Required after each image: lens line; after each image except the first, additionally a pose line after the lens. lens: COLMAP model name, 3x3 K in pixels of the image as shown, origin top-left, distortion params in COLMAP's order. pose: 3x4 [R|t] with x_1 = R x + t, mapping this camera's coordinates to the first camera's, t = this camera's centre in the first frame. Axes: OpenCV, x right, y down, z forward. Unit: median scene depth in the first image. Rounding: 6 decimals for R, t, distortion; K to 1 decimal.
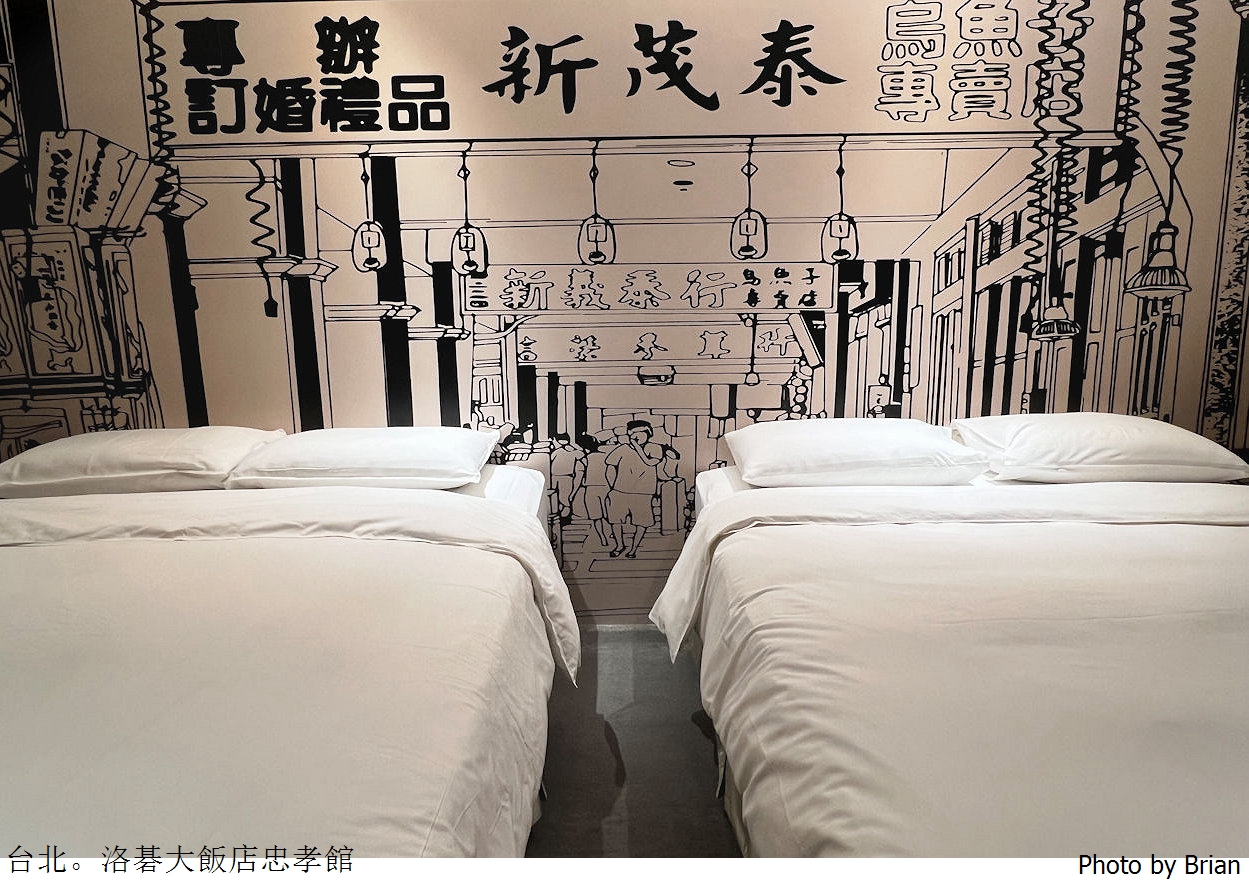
lens RADIAL K [[794.7, 0, 608.8], [0, 794.7, 444.5], [0, 0, 1]] dist [0.002952, -0.002686]
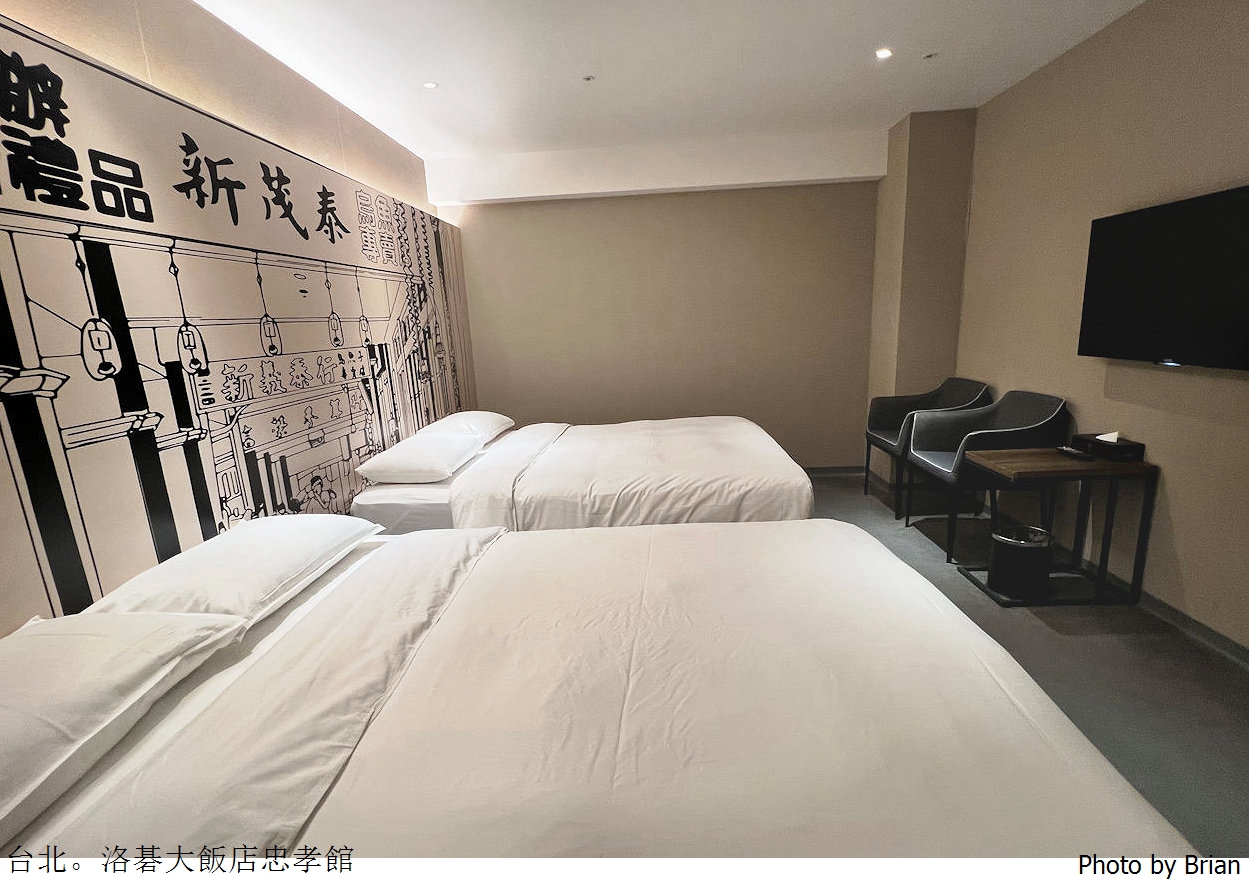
lens RADIAL K [[603.8, 0, 626.0], [0, 603.8, 457.7], [0, 0, 1]] dist [-0.002948, 0.003434]
pose [[0.050927, -0.217503, 0.974730, -0.902906], [0.247977, 0.948186, 0.198624, -0.132108], [-0.967426, 0.231595, 0.102224, 0.438740]]
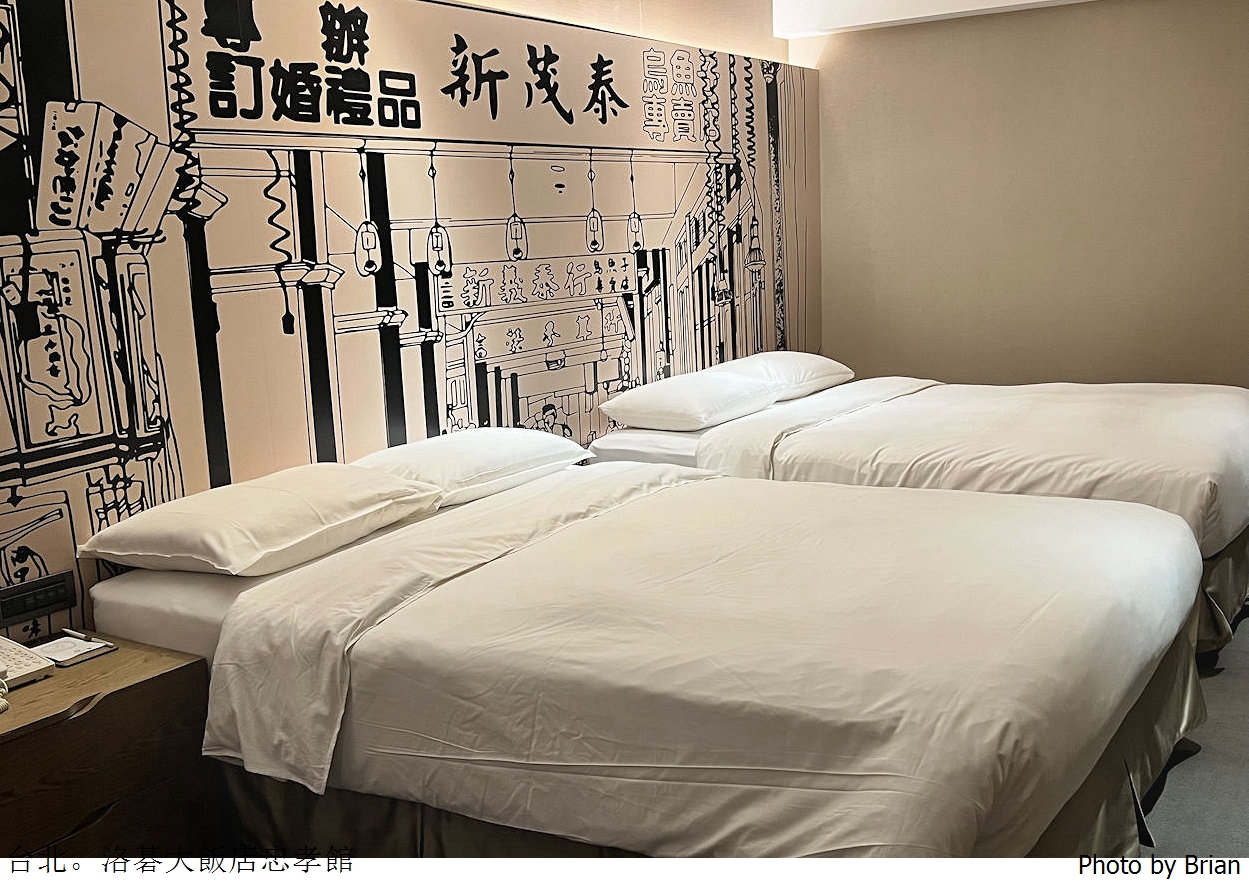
lens RADIAL K [[1301.5, 0, 614.7], [0, 1301.5, 442.1], [0, 0, 1]] dist [0.051806, 0.000000]
pose [[0.538893, -0.148468, 0.829187, -1.418862], [0.208870, 0.977157, 0.039216, -0.032106], [-0.816068, 0.152059, 0.557594, -0.028955]]
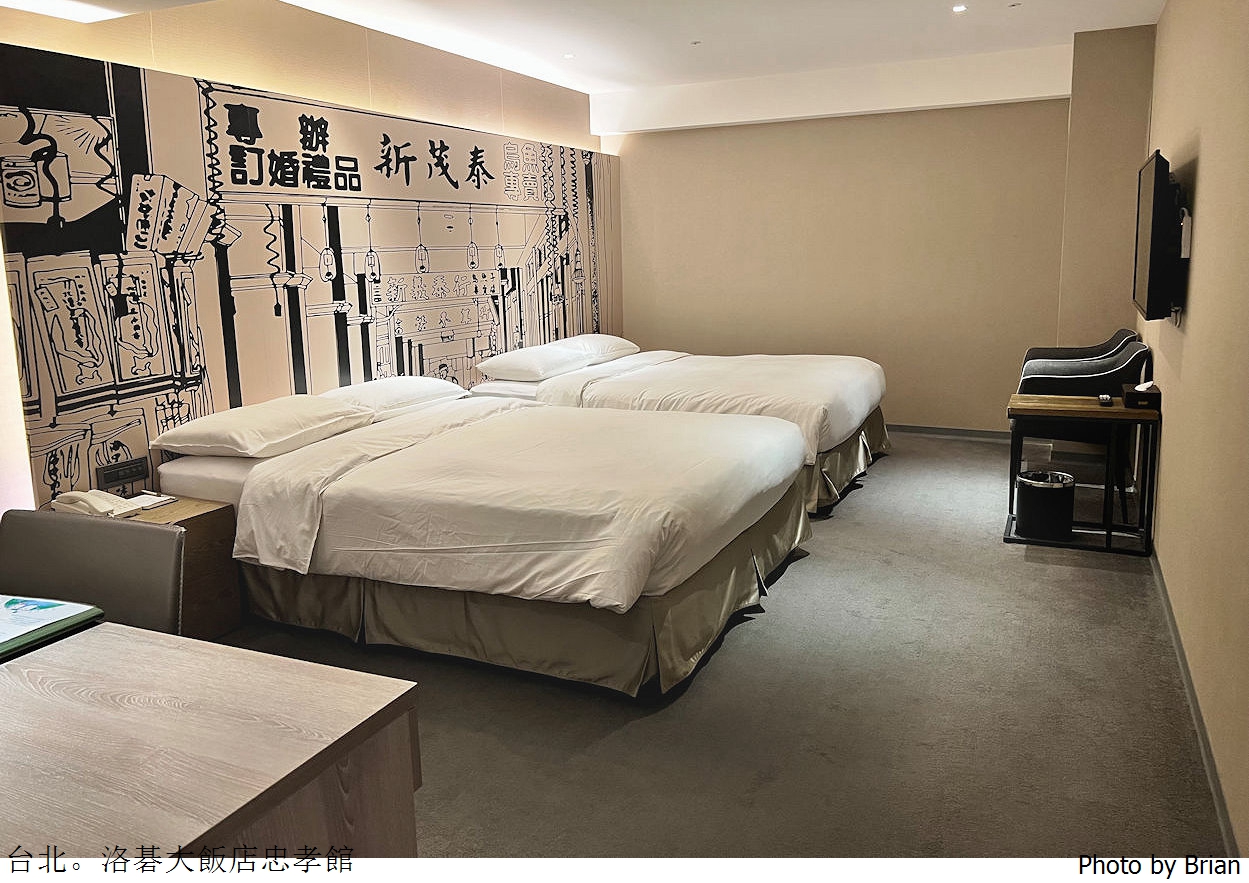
lens RADIAL K [[944.9, 0, 622.5], [0, 944.9, 399.1], [0, 0, 1]] dist [0.034759, -0.028558]
pose [[0.428665, -0.141757, 0.892273, -1.670450], [0.202065, 0.977639, 0.058243, 0.002683], [-0.880577, 0.155331, 0.447723, -0.229865]]
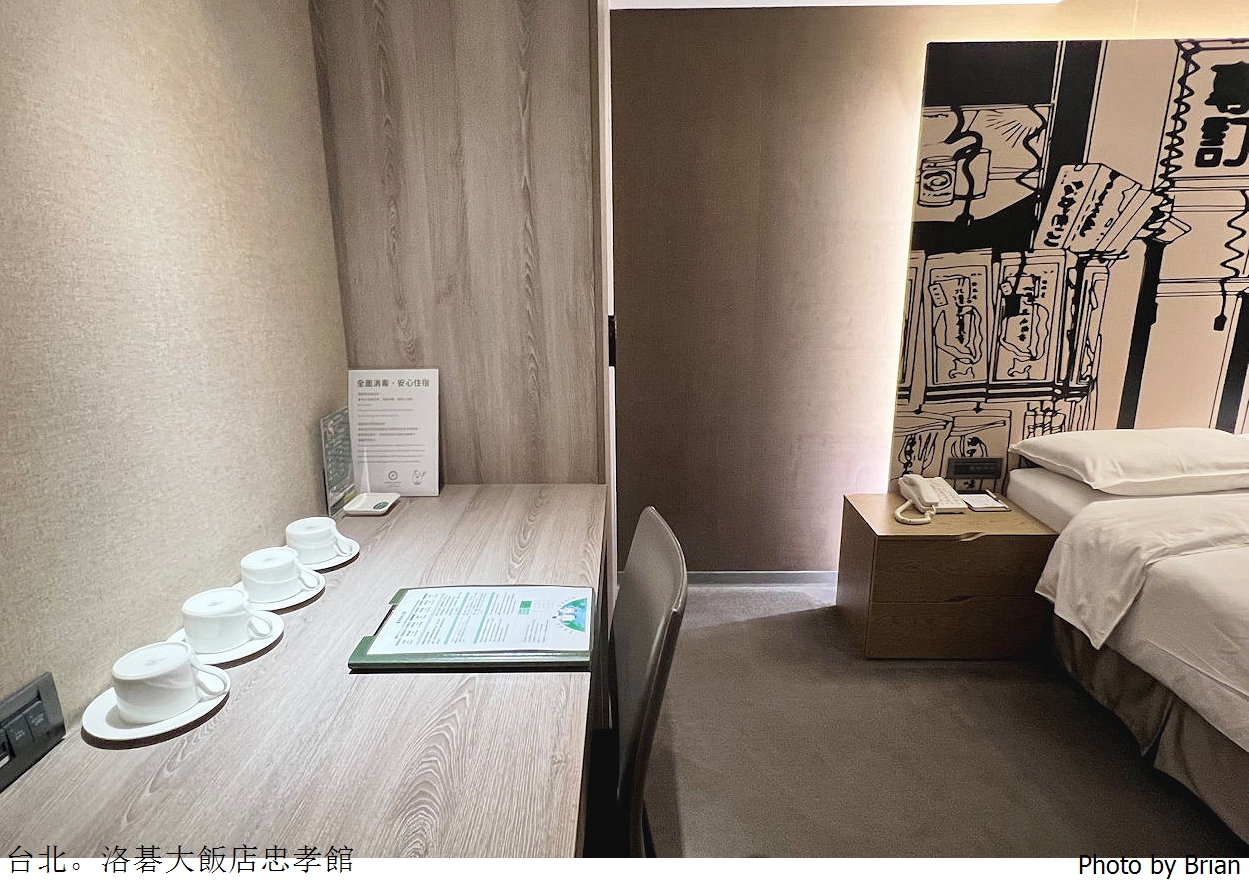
lens RADIAL K [[724.6, 0, 621.9], [0, 724.6, 456.5], [0, 0, 1]] dist [-0.000465, 0.000142]
pose [[0.999811, 0.006781, -0.018218, -1.272608], [-0.005753, 0.998418, 0.055926, -0.034987], [0.018569, -0.055811, 0.998269, -0.054591]]
